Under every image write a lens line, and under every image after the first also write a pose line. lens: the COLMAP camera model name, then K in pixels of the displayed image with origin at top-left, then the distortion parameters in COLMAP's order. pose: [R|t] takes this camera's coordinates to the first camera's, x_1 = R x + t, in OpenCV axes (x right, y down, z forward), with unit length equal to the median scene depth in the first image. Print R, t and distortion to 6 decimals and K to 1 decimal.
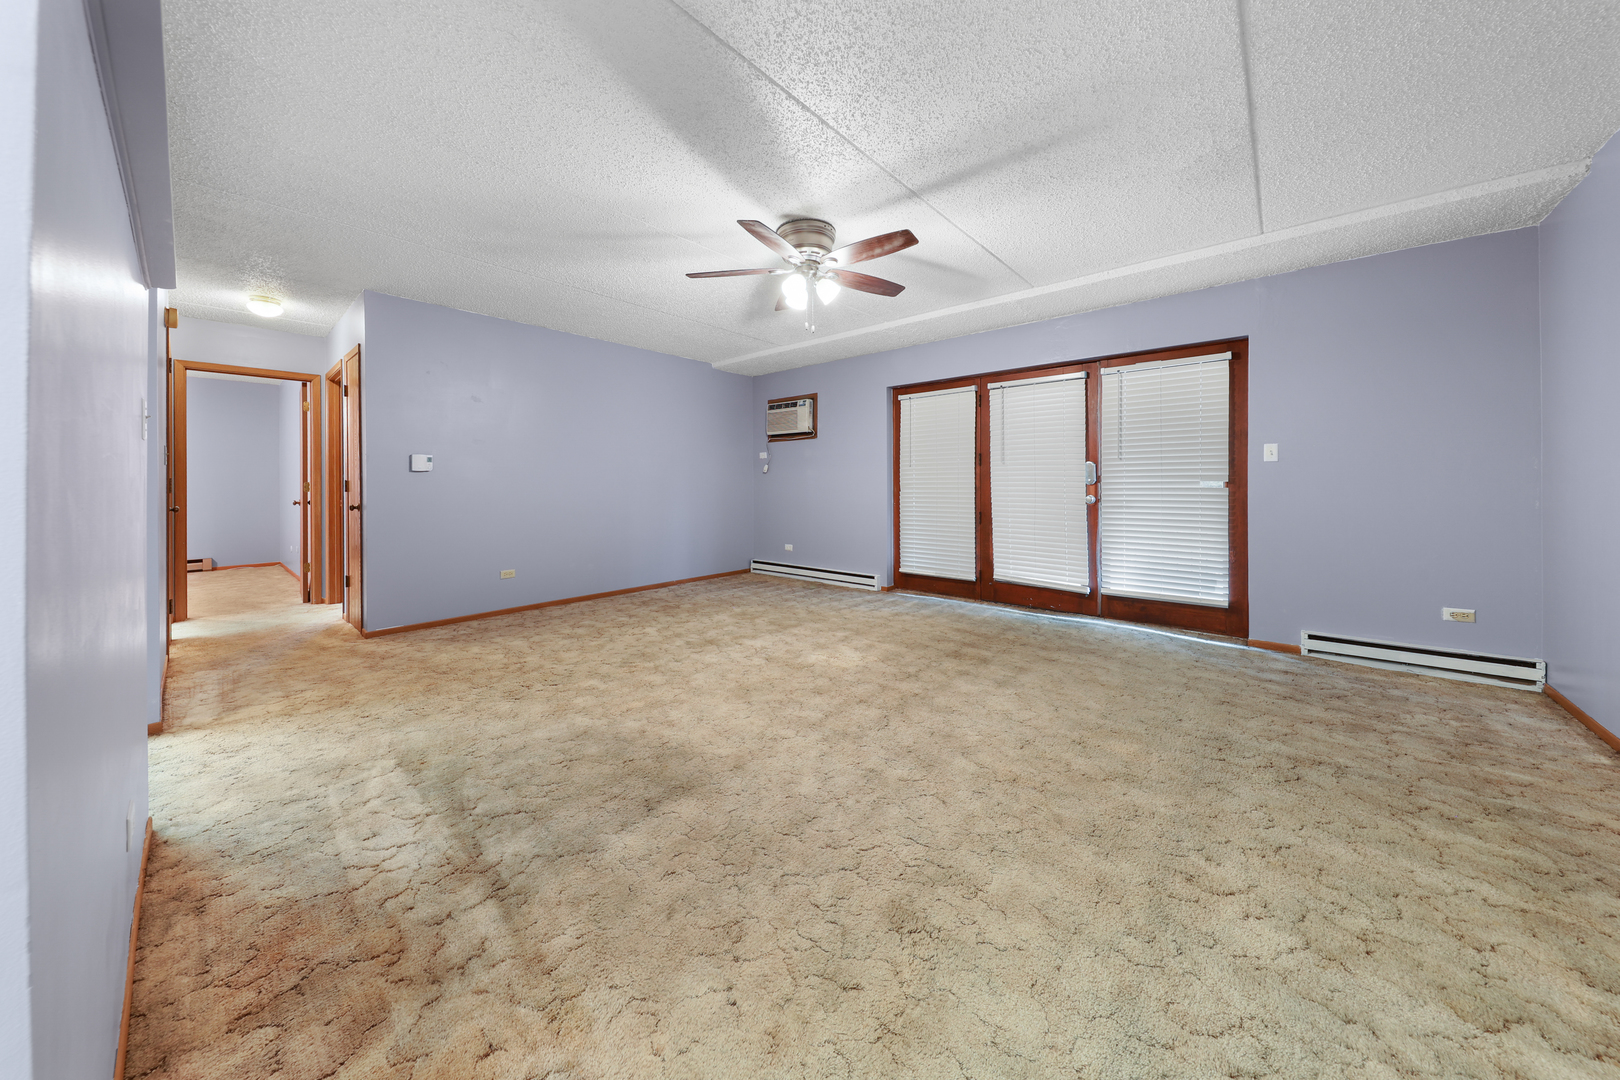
lens RADIAL K [[541.0, 0, 813.6], [0, 541.0, 488.8], [0, 0, 1]] dist [0.009756, -0.006168]
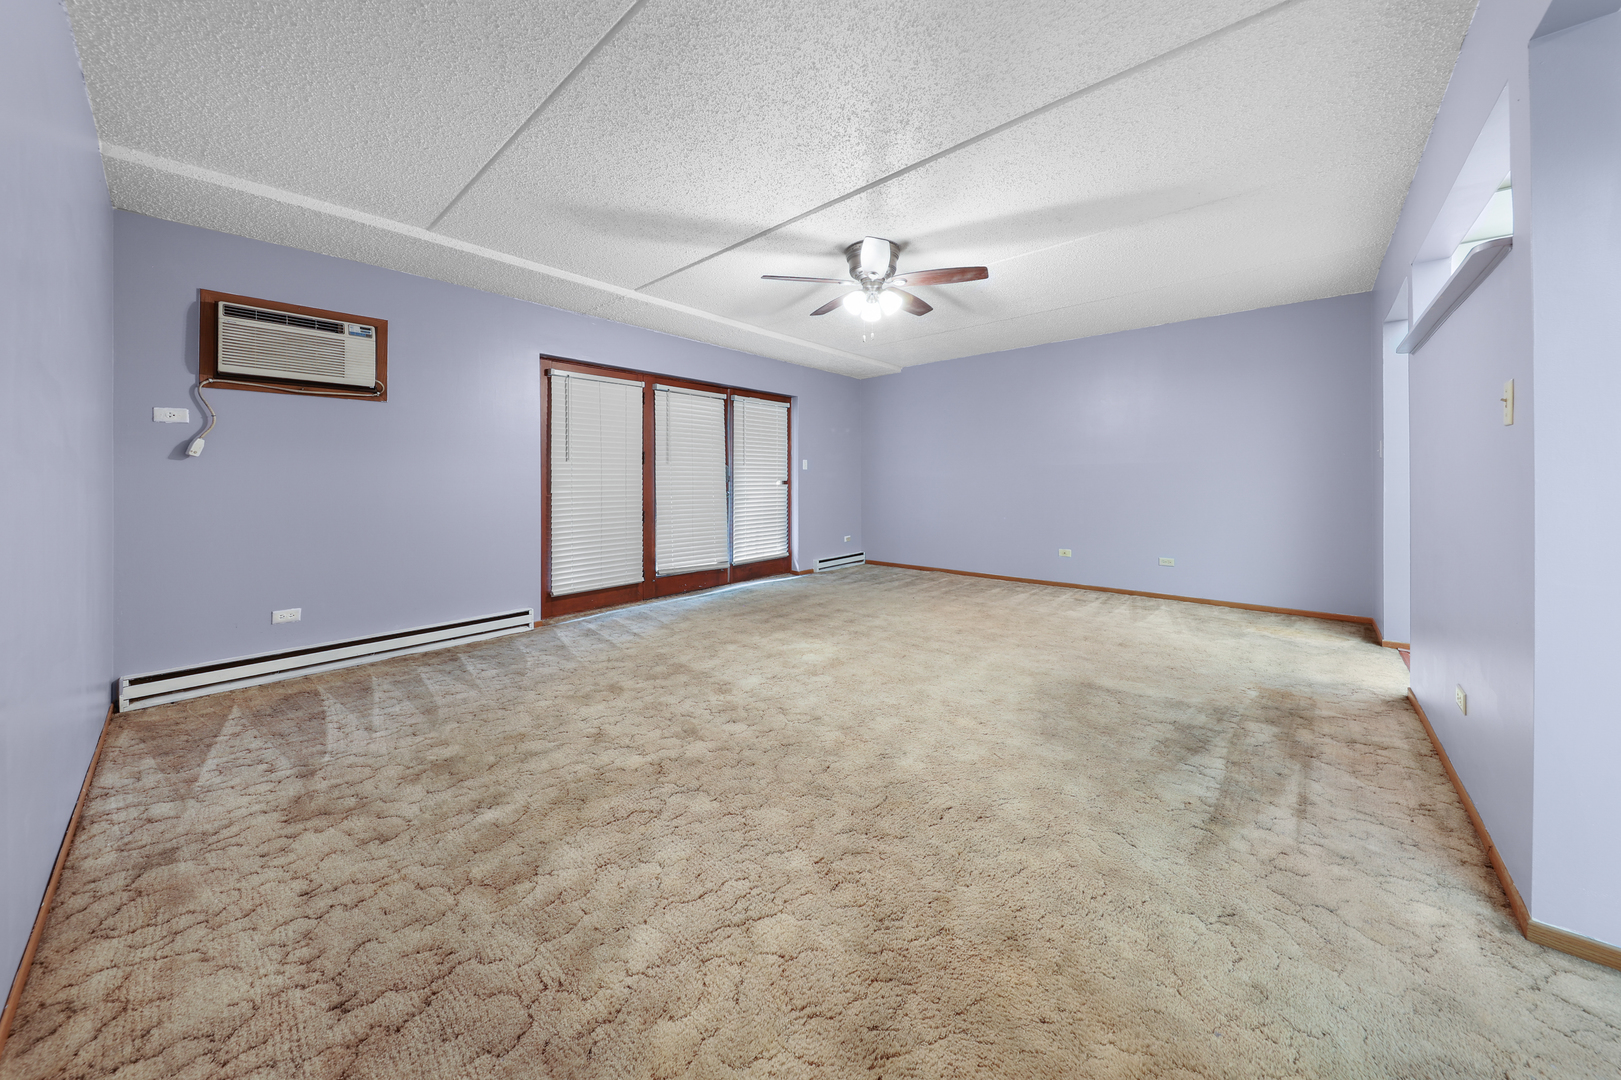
lens RADIAL K [[541.3, 0, 814.1], [0, 541.3, 488.7], [0, 0, 1]] dist [0.009756, -0.006168]
pose [[0.007956, -0.010570, 0.999912, -0.848893], [0.013369, 0.999856, 0.010463, -0.004978], [-0.999879, 0.013285, 0.008096, 0.849394]]
